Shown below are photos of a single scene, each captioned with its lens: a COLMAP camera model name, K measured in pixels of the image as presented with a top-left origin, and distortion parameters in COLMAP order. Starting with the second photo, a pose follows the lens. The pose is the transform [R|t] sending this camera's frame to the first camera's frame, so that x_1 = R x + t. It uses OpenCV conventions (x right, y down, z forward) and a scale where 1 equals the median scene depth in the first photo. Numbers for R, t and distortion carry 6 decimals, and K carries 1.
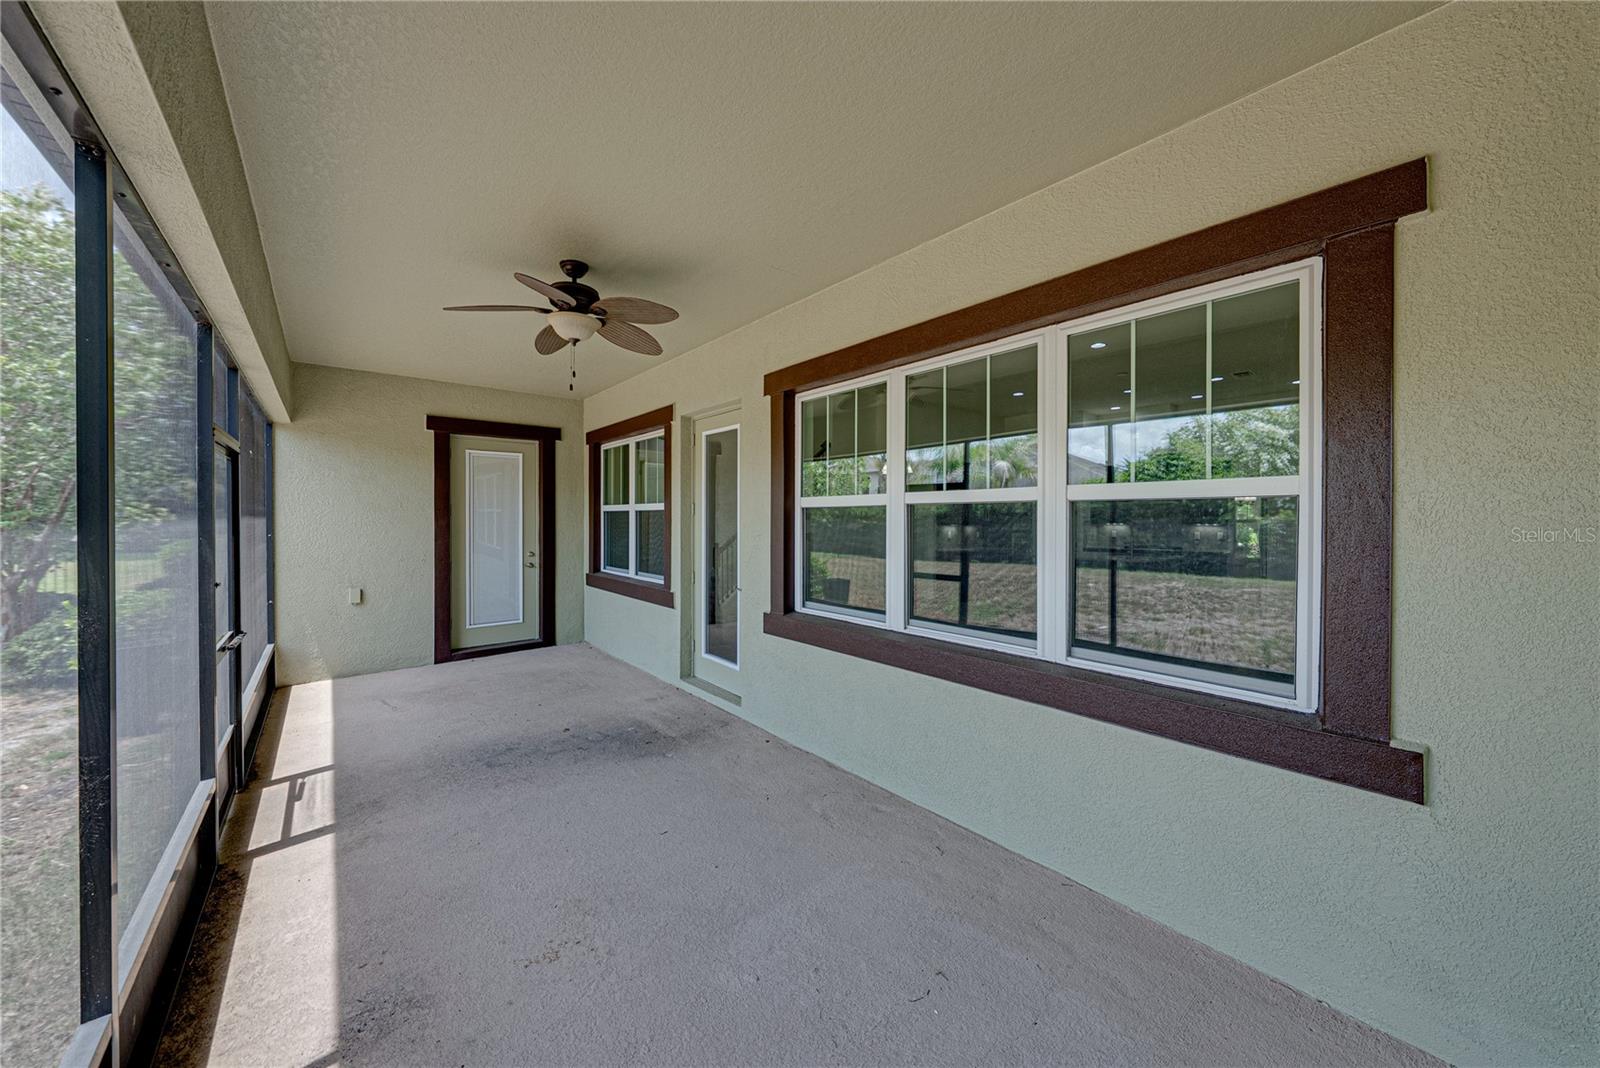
lens RADIAL K [[555.3, 0, 783.0], [0, 555.3, 522.3], [0, 0, 1]] dist [0.001919, -0.000009]
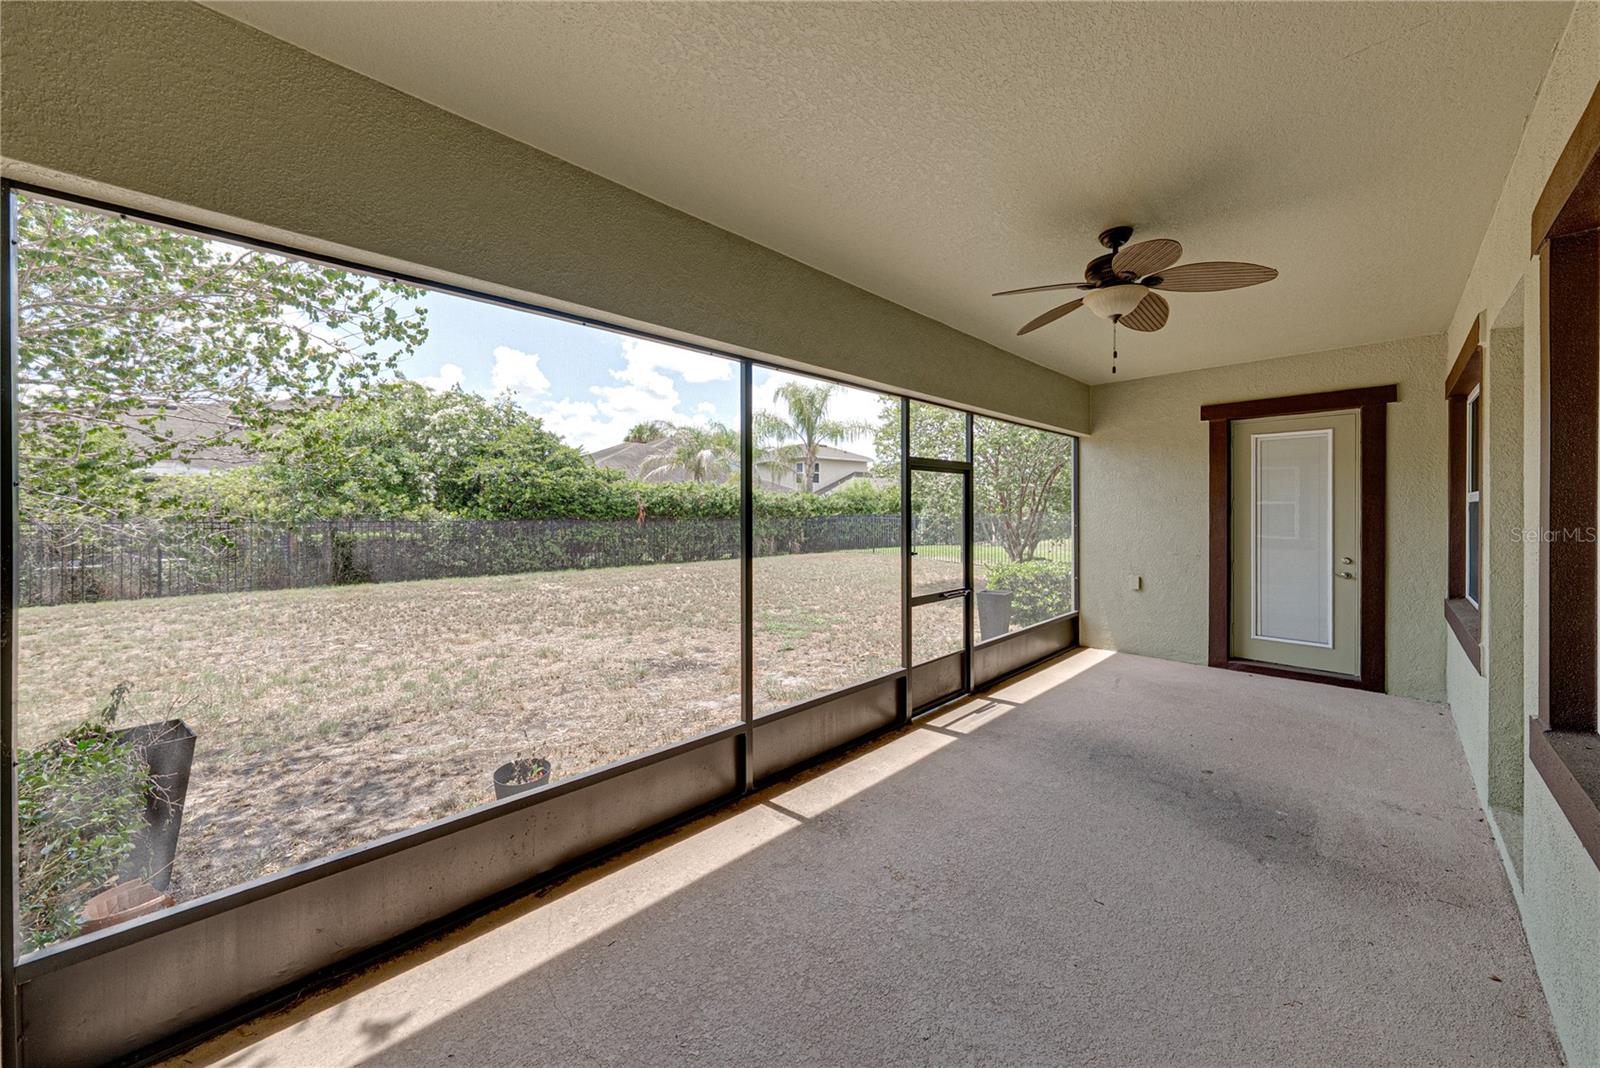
lens RADIAL K [[558.3, 0, 808.0], [0, 558.3, 508.2], [0, 0, 1]] dist [-0.001455, 0.000165]
pose [[0.089899, -0.003153, -0.995946, 0.370542], [-0.008369, 0.999957, -0.003921, -0.007331], [0.995916, 0.008688, 0.089869, 0.327577]]
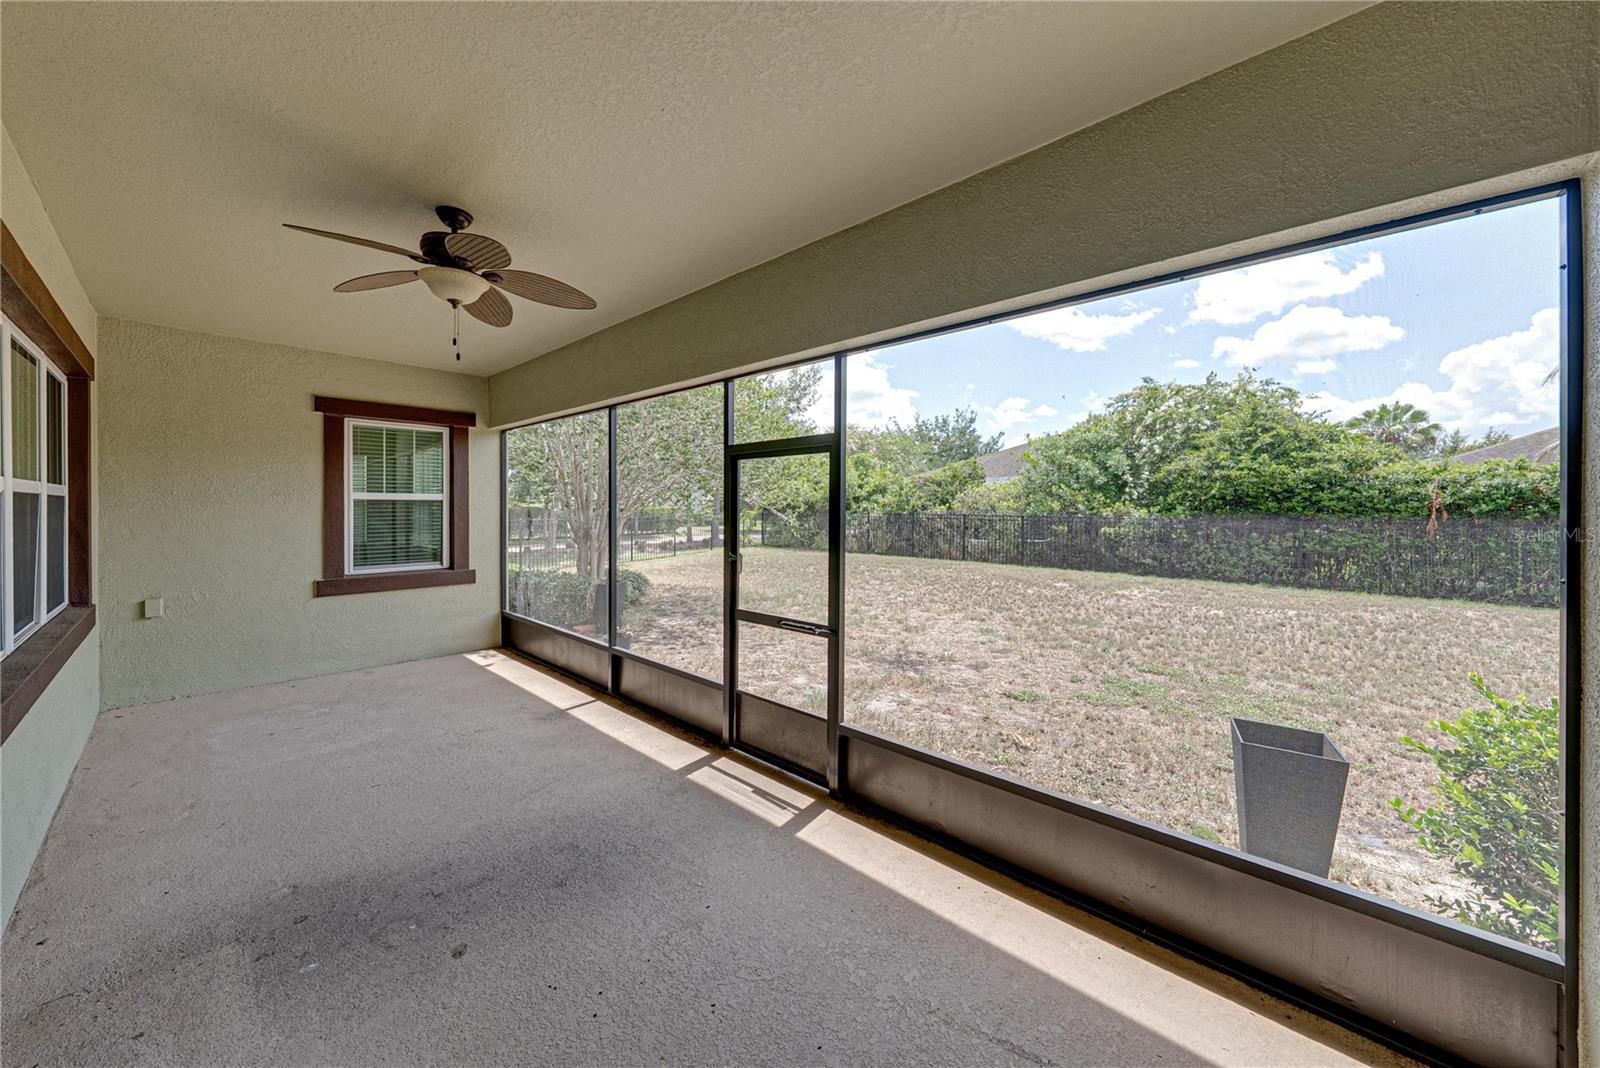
lens RADIAL K [[558.3, 0, 808.0], [0, 558.3, 508.2], [0, 0, 1]] dist [-0.001455, 0.000165]
pose [[-0.987562, -0.002575, -0.157211, -0.599345], [-0.004426, 0.999925, 0.011422, -0.018424], [0.157170, 0.011976, -0.987499, 1.490332]]
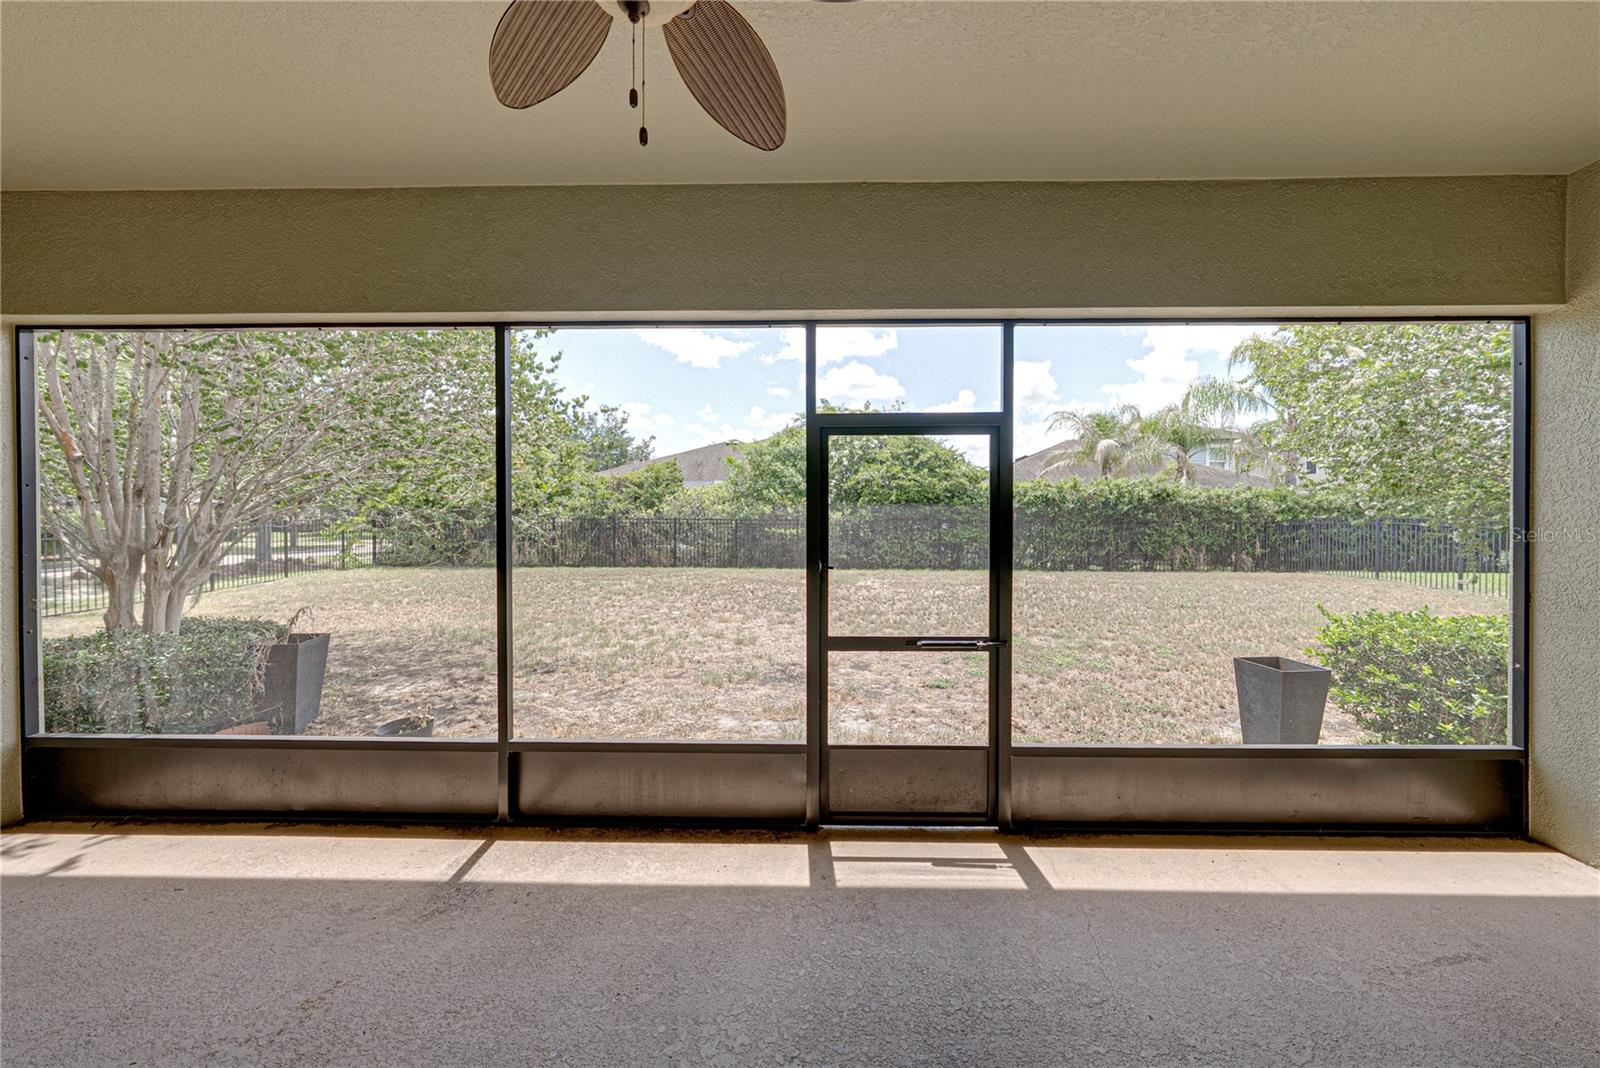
lens RADIAL K [[561.2, 0, 840.1], [0, 561.2, 517.5], [0, 0, 1]] dist [-0.002330, -0.000122]
pose [[-0.645681, 0.005455, -0.763588, -0.139087], [-0.007018, 0.999890, 0.013078, 0.003418], [0.763575, 0.013803, -0.645571, 1.038595]]
